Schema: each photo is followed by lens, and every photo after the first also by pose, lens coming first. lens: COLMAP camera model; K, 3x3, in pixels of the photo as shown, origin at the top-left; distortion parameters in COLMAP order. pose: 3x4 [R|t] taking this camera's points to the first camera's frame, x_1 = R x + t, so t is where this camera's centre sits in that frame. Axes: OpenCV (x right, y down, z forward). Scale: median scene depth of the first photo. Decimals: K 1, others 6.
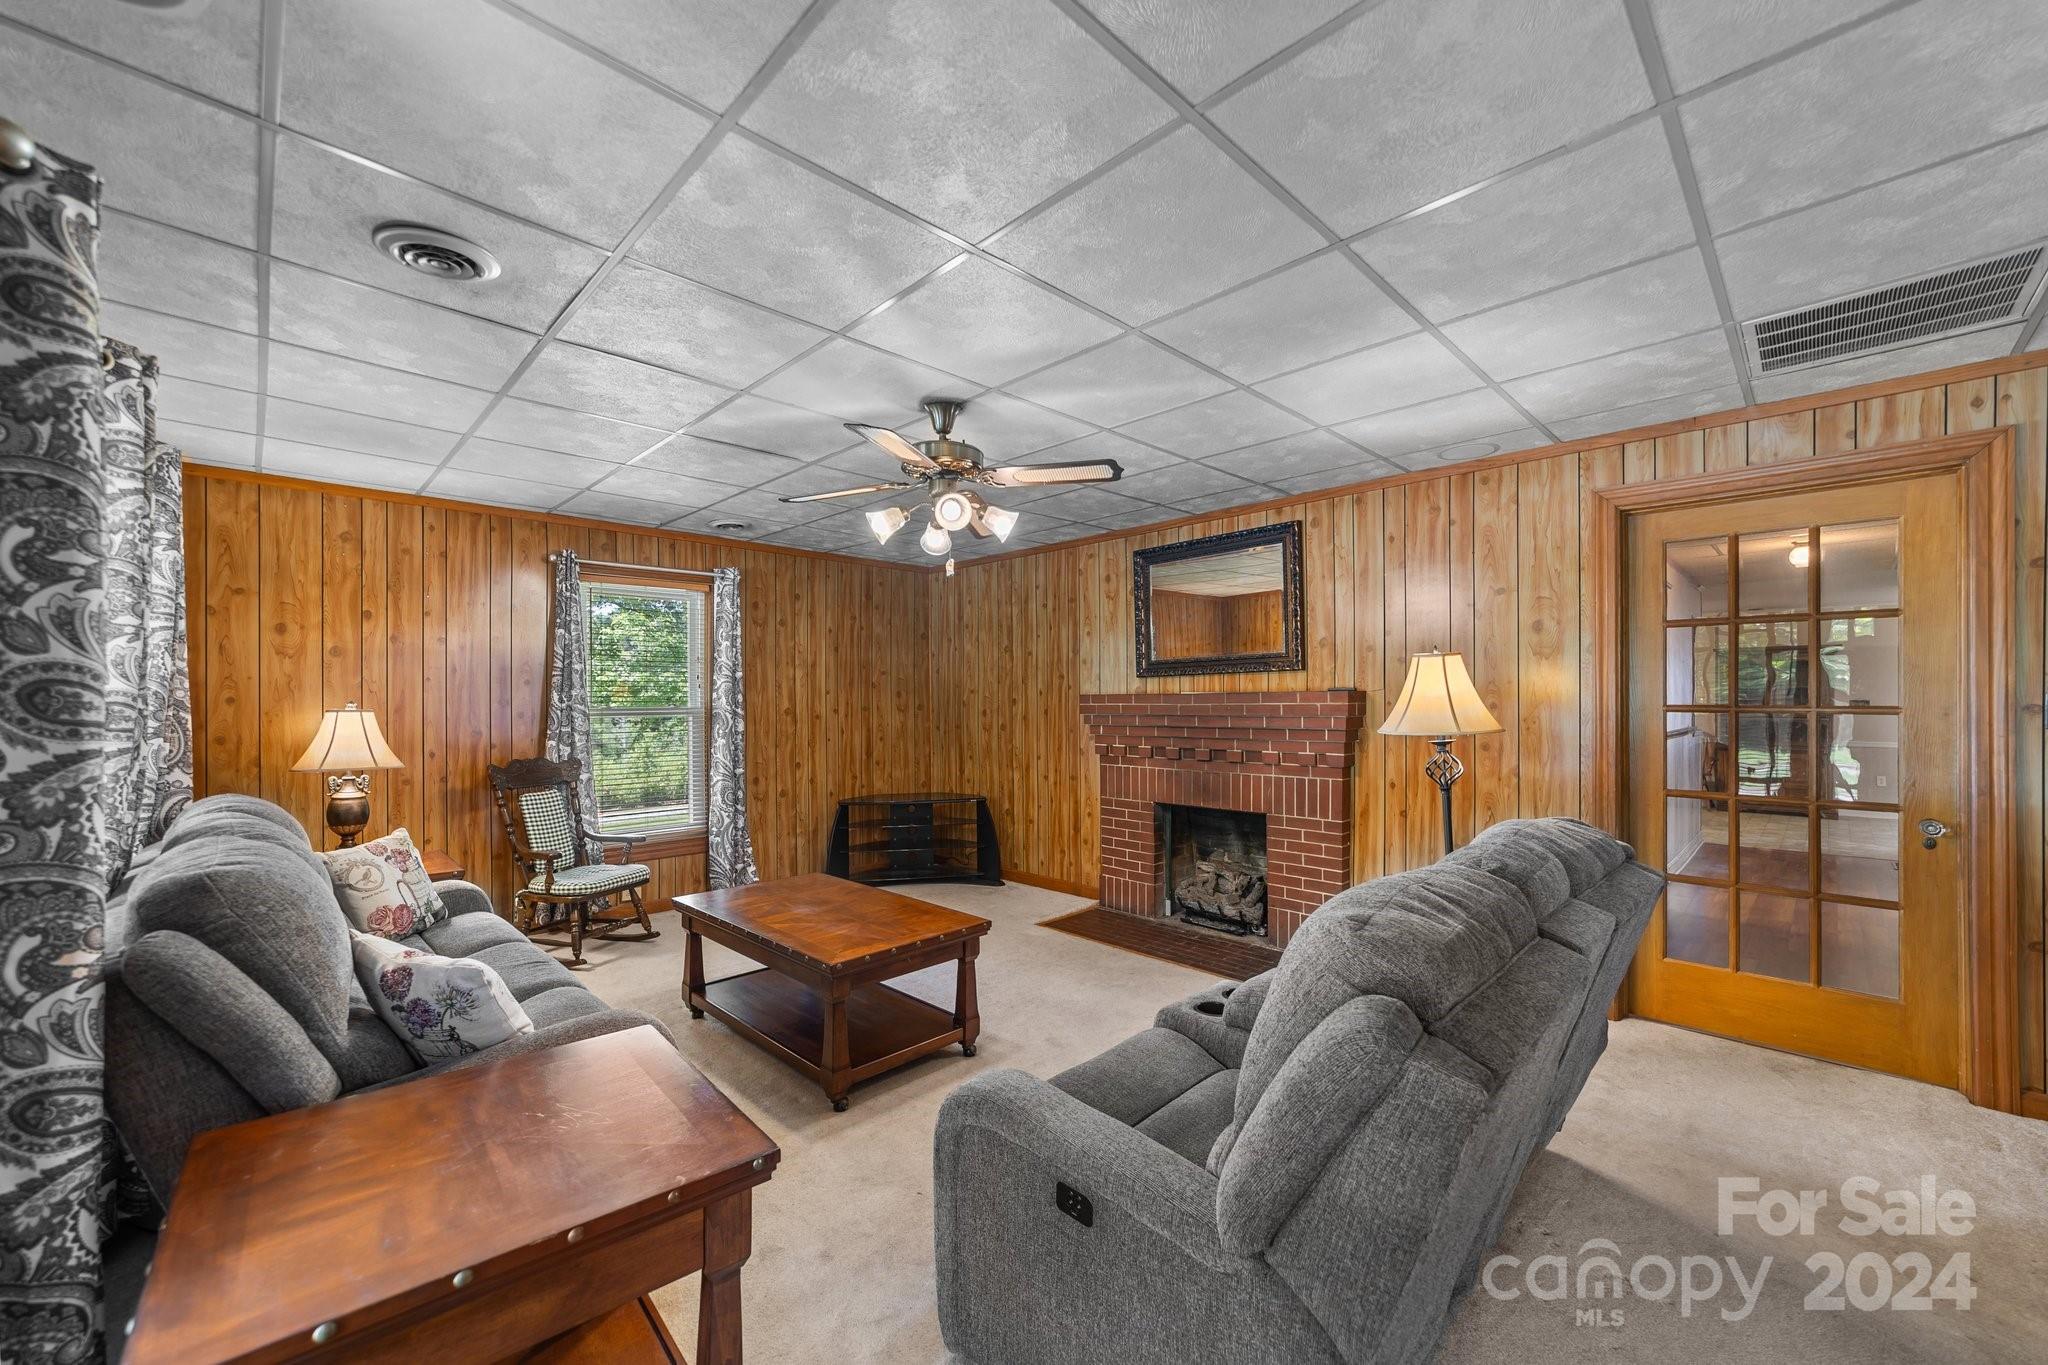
lens RADIAL K [[794.7, 0, 1014.7], [0, 794.7, 696.4], [0, 0, 1]] dist [-0.017773, 0.000263]
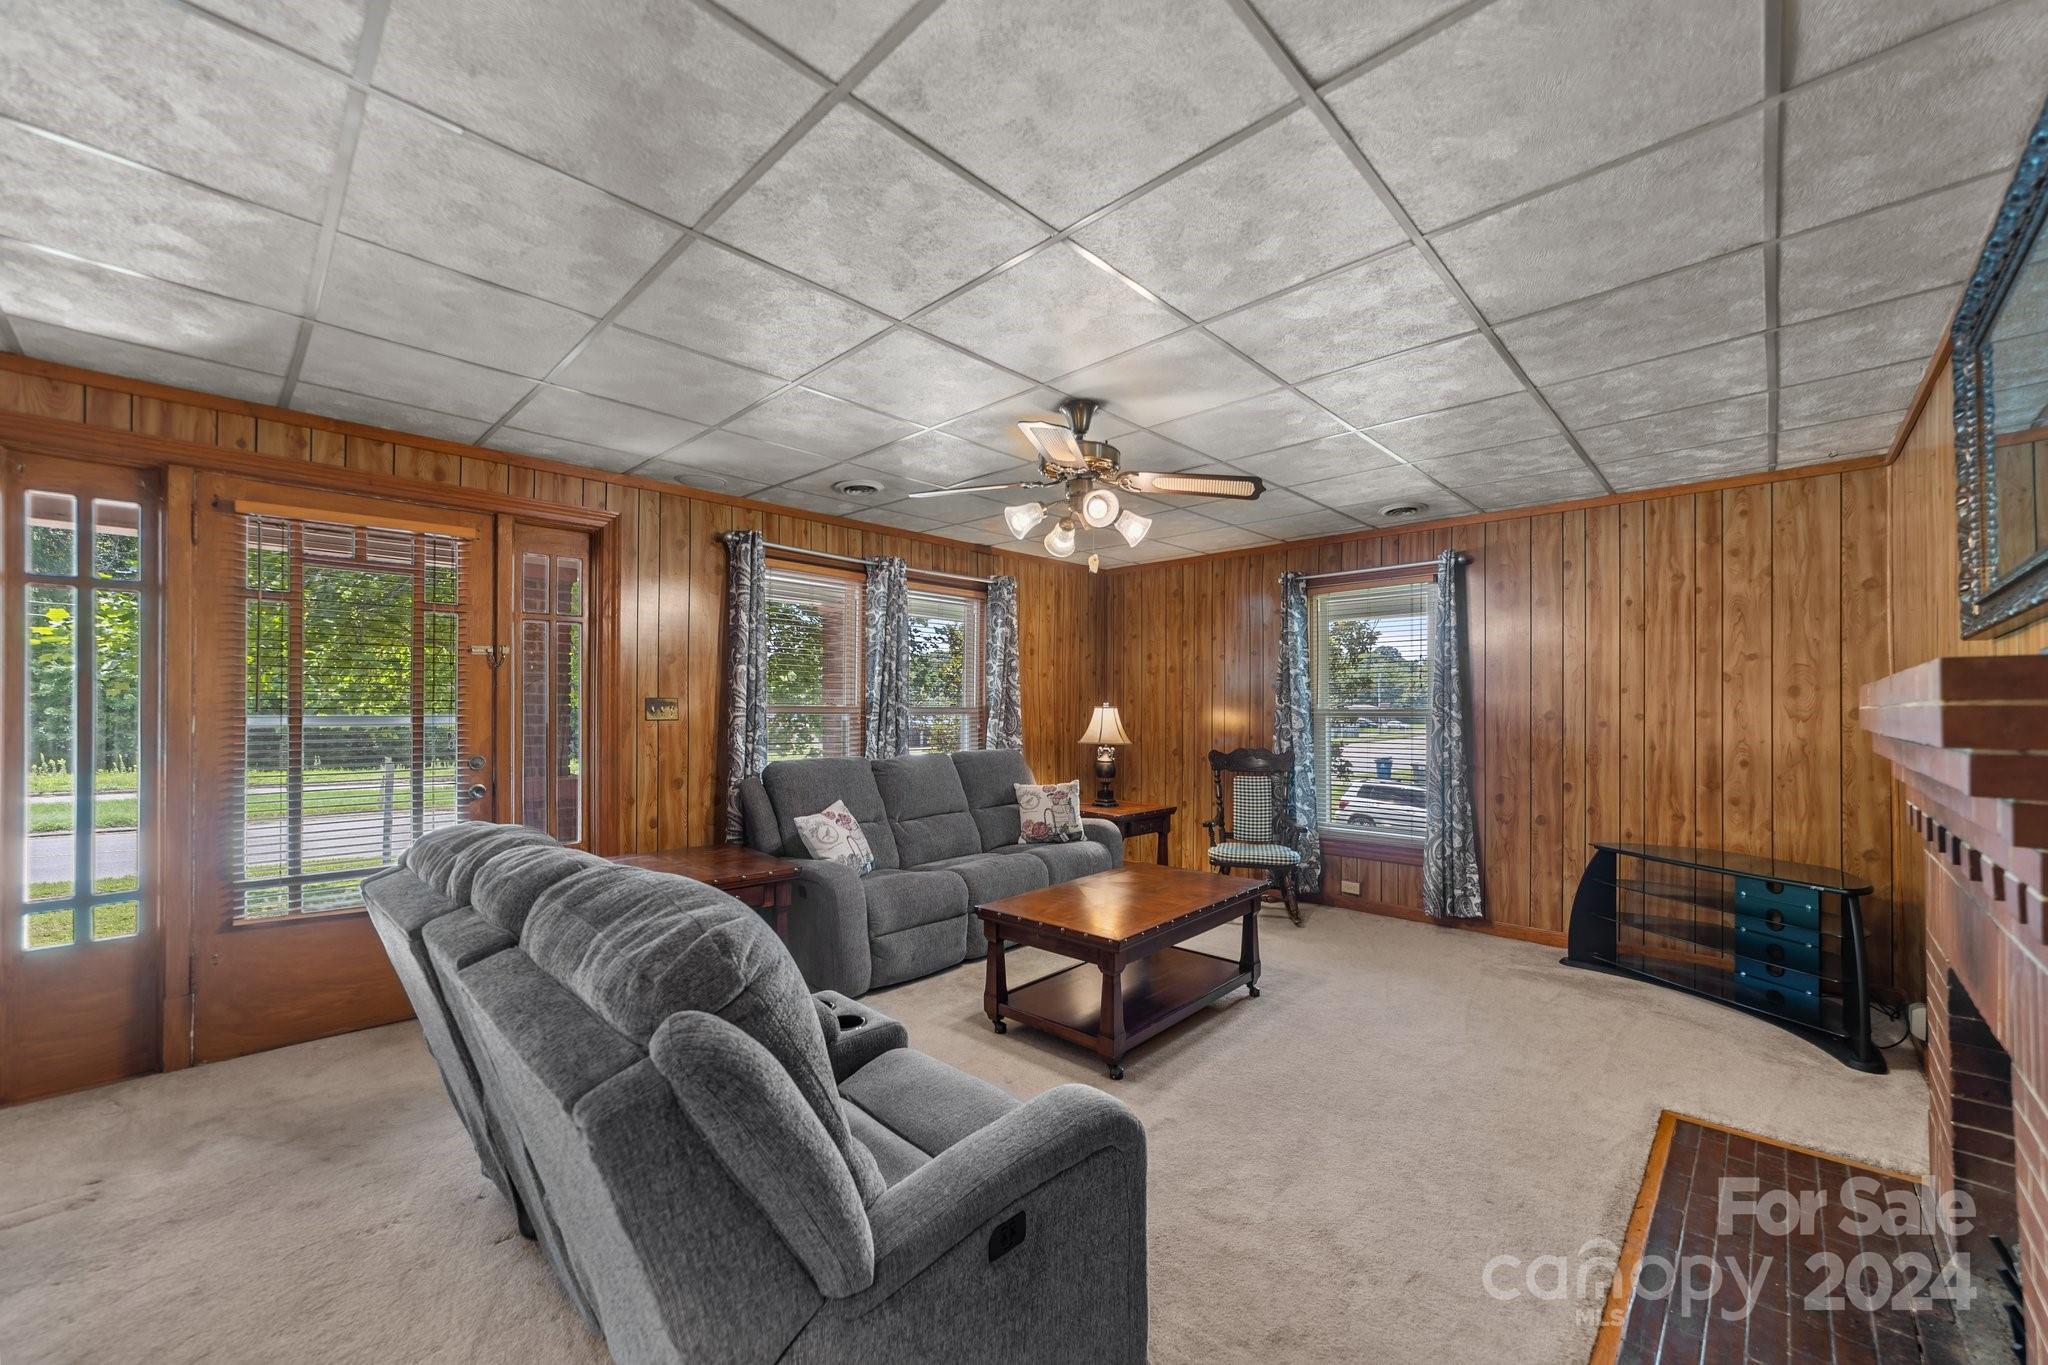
lens RADIAL K [[794.7, 0, 1014.7], [0, 794.7, 696.4], [0, 0, 1]] dist [-0.017773, 0.000263]
pose [[0.020508, -0.007500, -0.999762, 0.509545], [0.003174, 0.999967, -0.007436, 0.004599], [0.999785, -0.003021, 0.020532, 0.499473]]
